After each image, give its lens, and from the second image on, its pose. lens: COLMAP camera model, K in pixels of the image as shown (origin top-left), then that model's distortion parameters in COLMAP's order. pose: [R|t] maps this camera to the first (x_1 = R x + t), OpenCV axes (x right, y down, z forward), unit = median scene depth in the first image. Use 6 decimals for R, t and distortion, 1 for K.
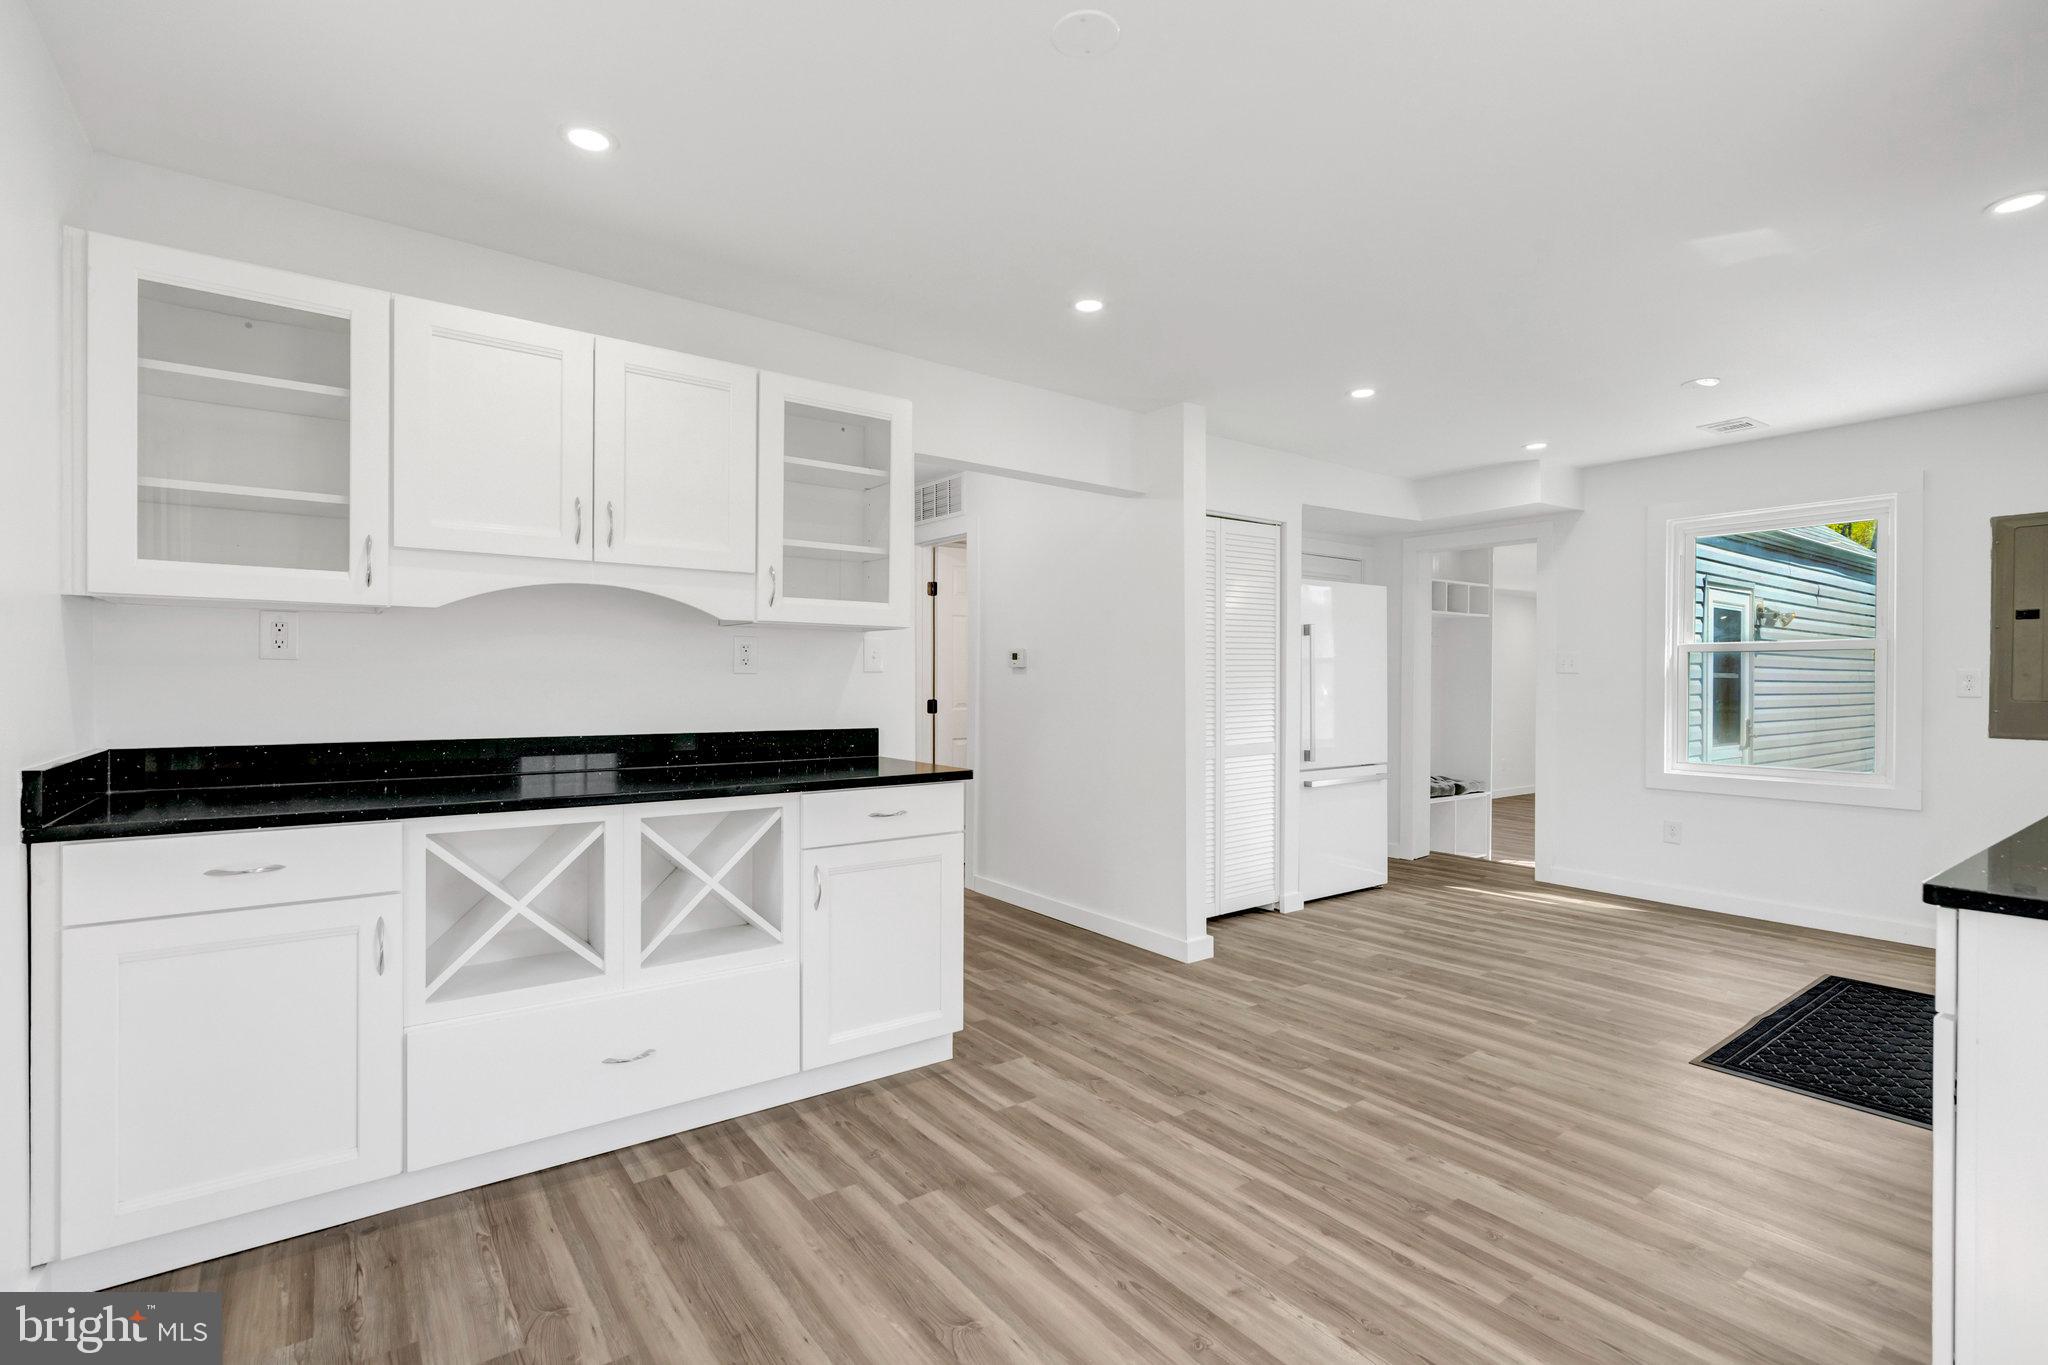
lens RADIAL K [[956.0, 0, 992.6], [0, 956.0, 680.0], [0, 0, 1]] dist [-0.032462, 0.001988]
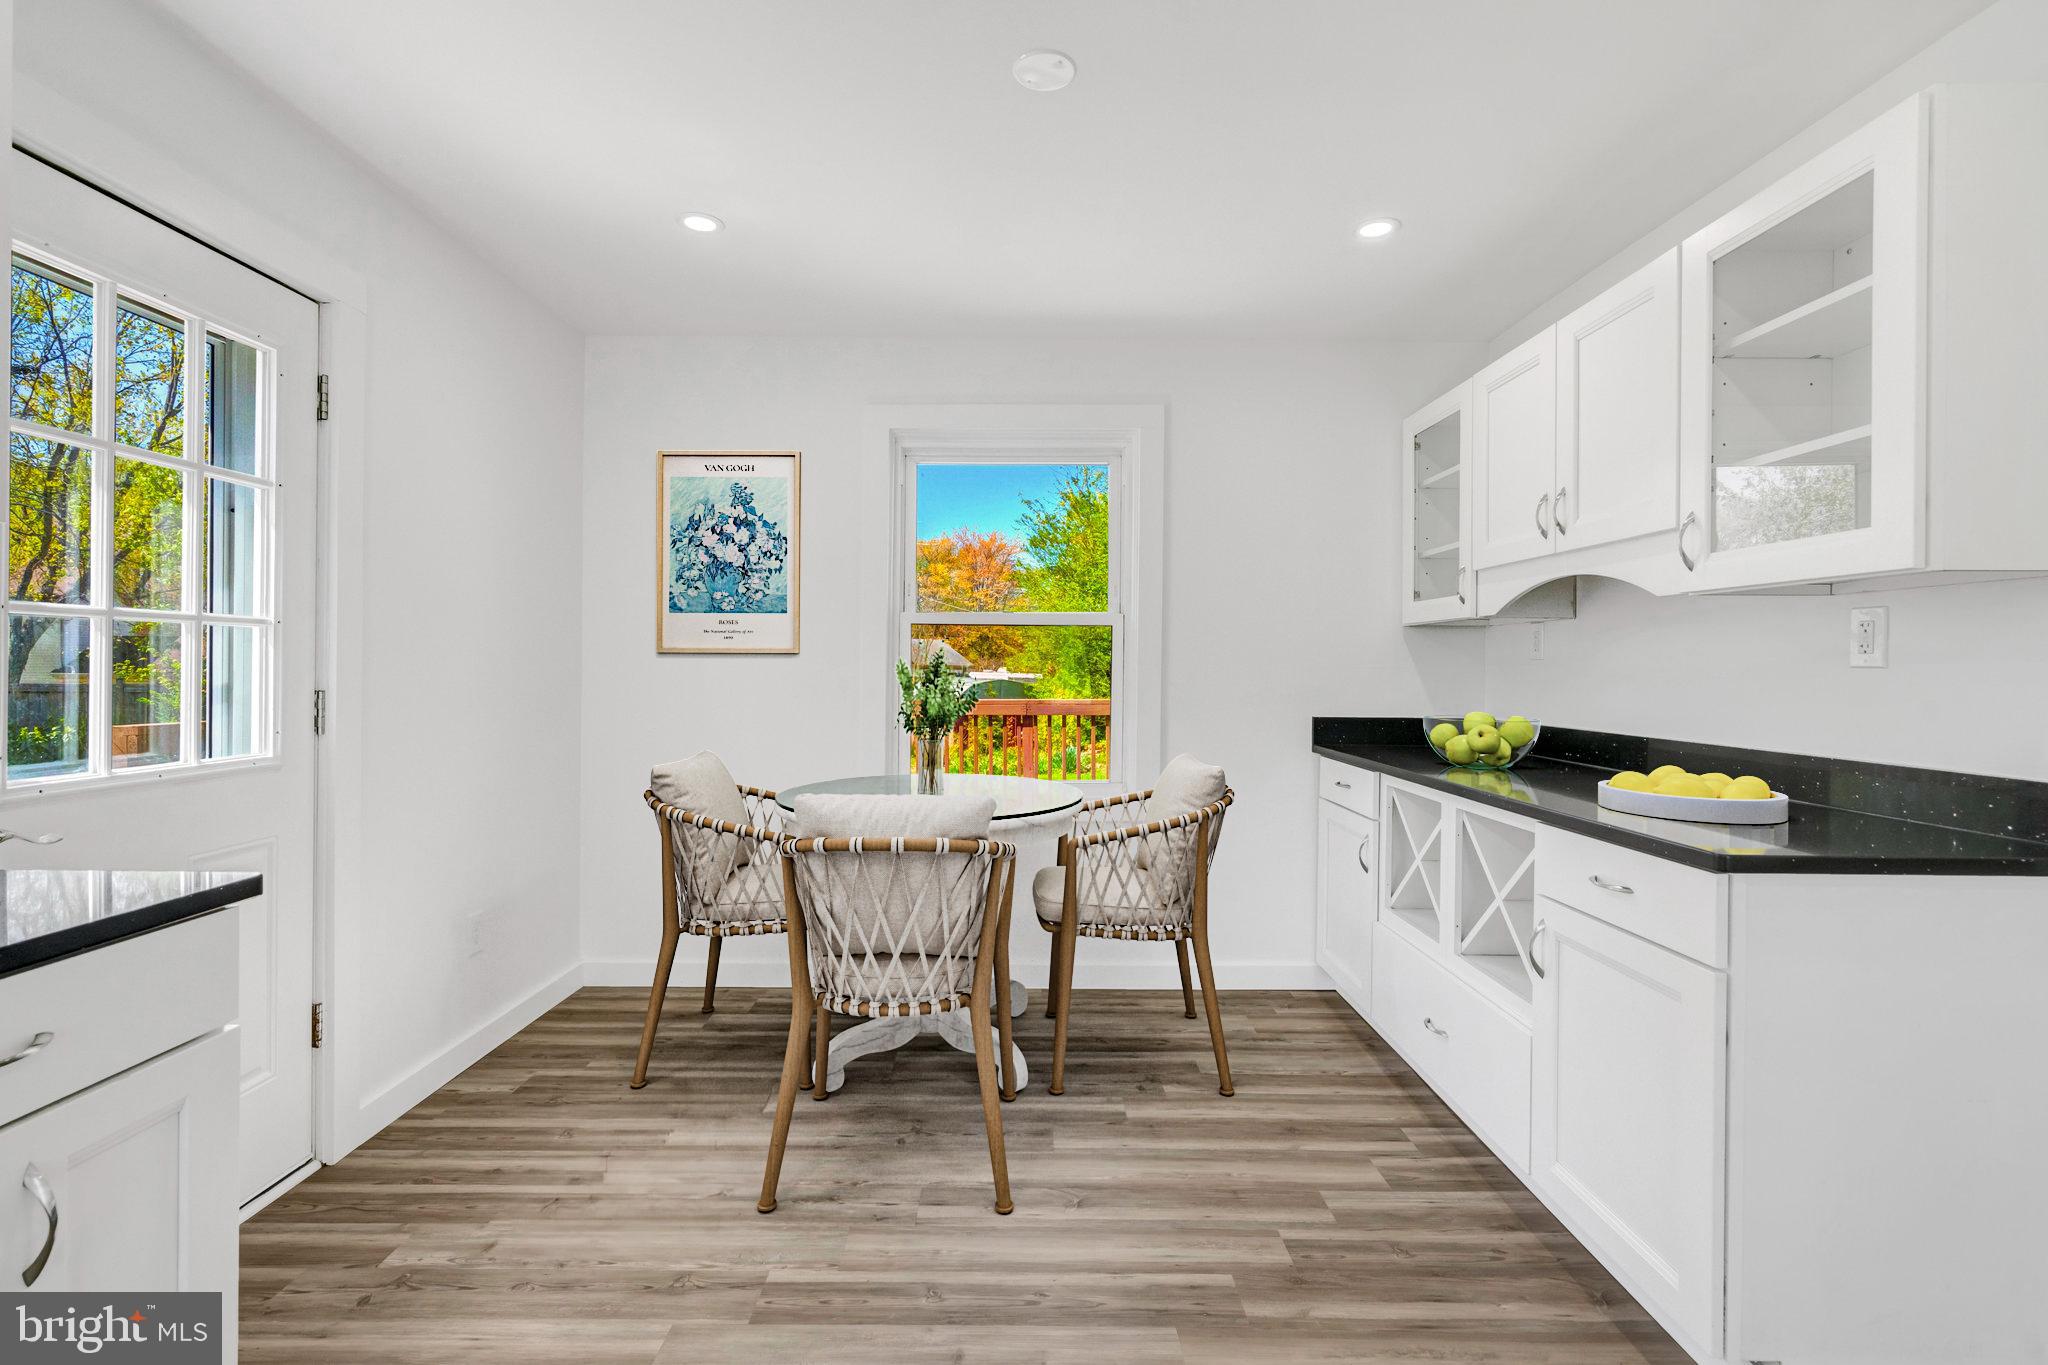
lens RADIAL K [[956.0, 0, 1018.7], [0, 956.0, 664.4], [0, 0, 1]] dist [-0.032462, 0.001988]
pose [[-0.610494, -0.004211, -0.792009, 0.564559], [0.001031, 0.999981, -0.006112, -0.004719], [0.792020, -0.004548, -0.610478, 0.960387]]
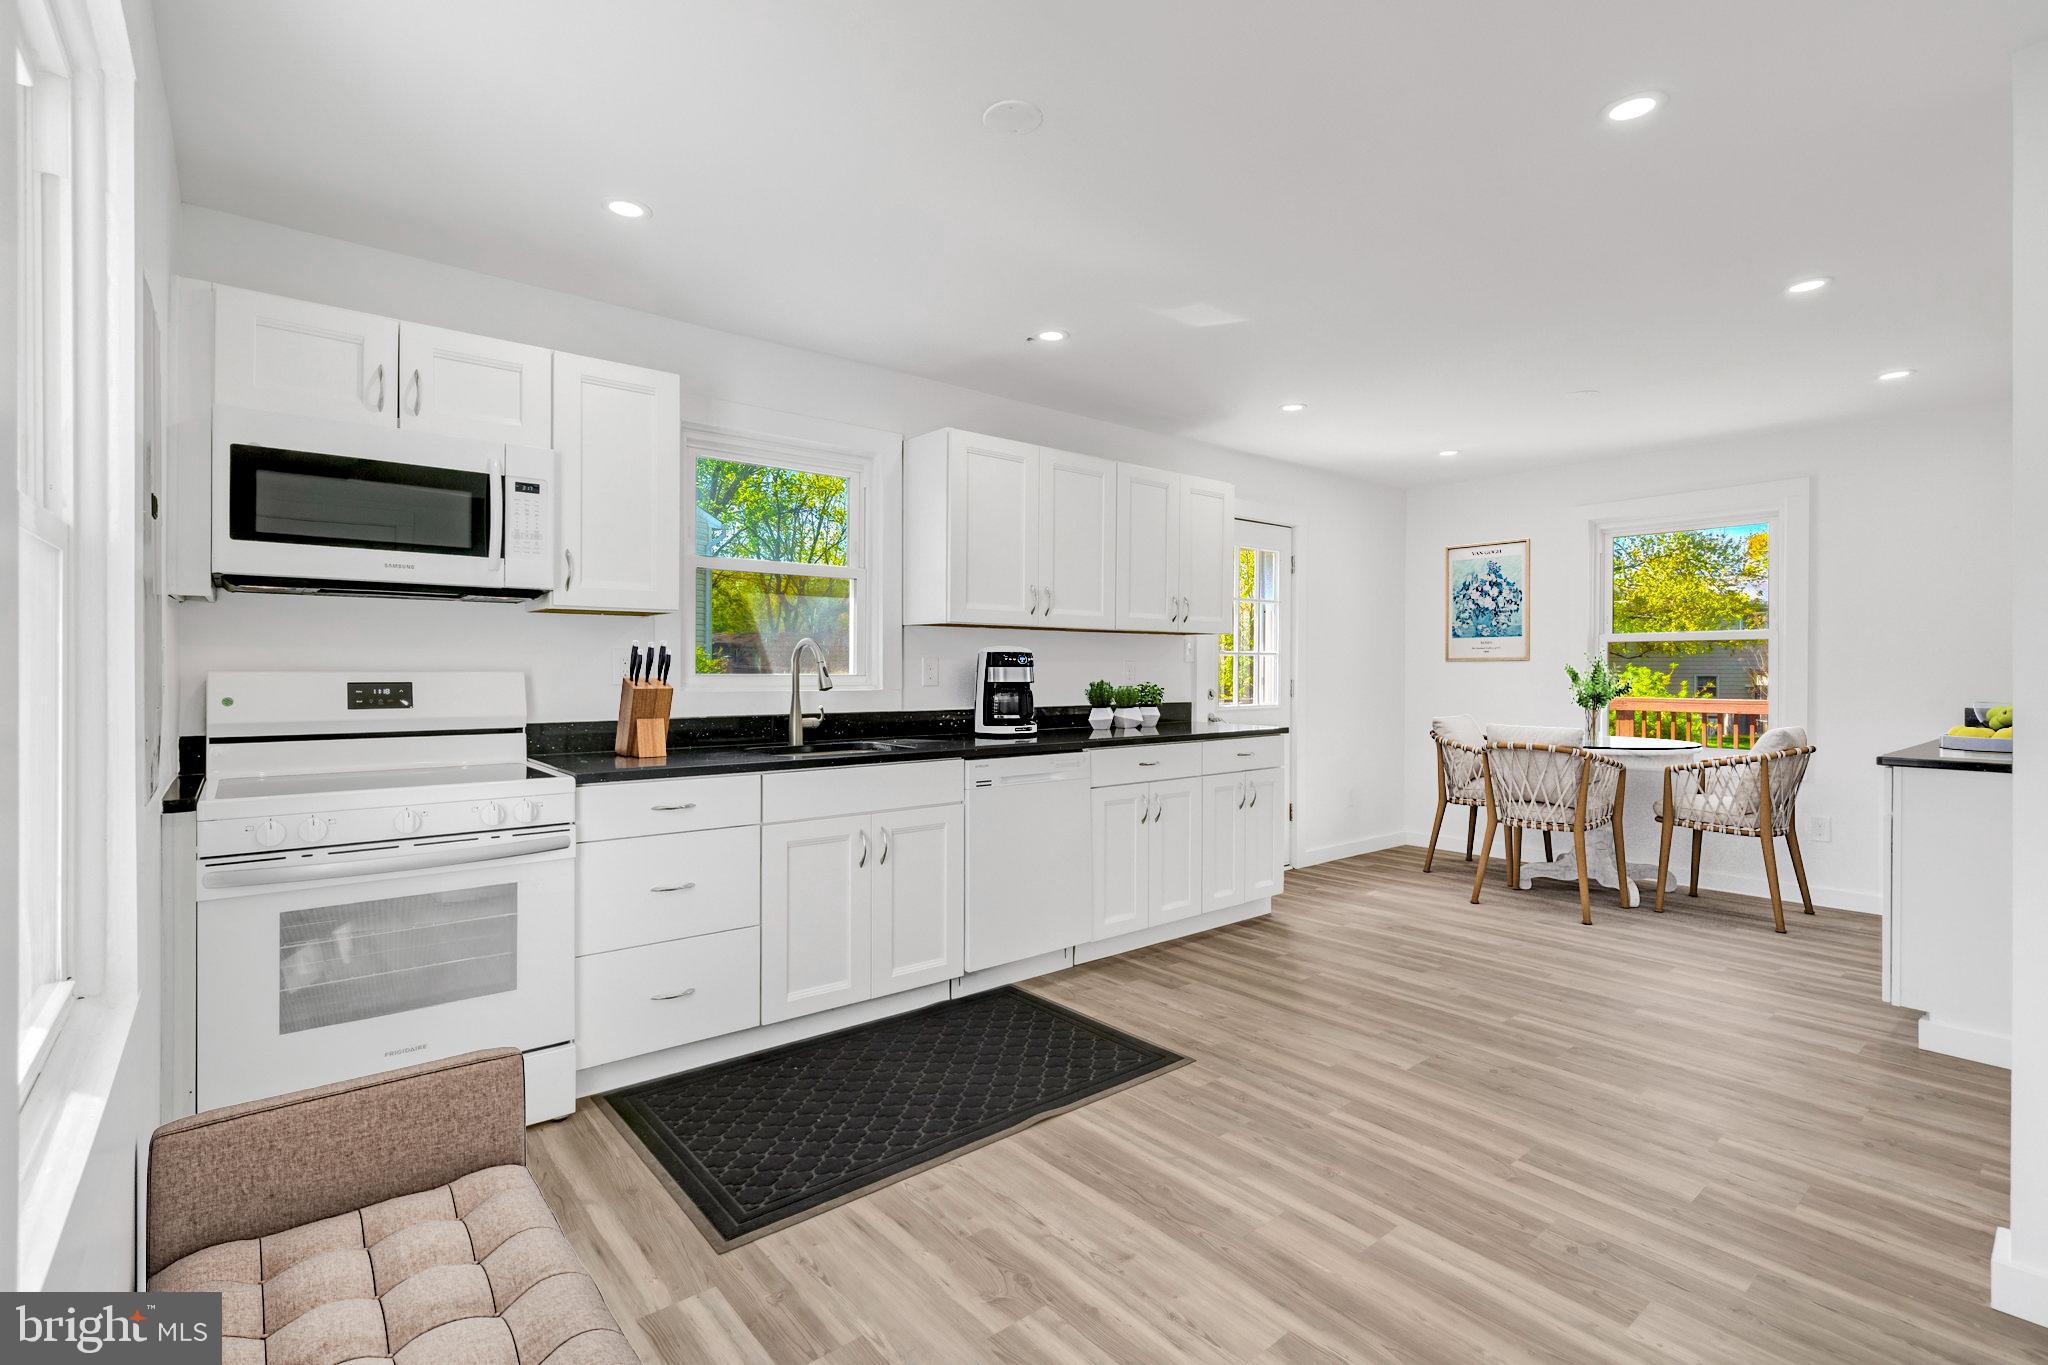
lens RADIAL K [[956.0, 0, 1024.6], [0, 956.0, 673.8], [0, 0, 1]] dist [-0.032462, 0.001988]
pose [[-0.997177, -0.002644, -0.075036, 1.151215], [-0.002559, 0.999996, -0.001227, 0.012097], [0.075039, -0.001031, -0.997180, 2.276419]]
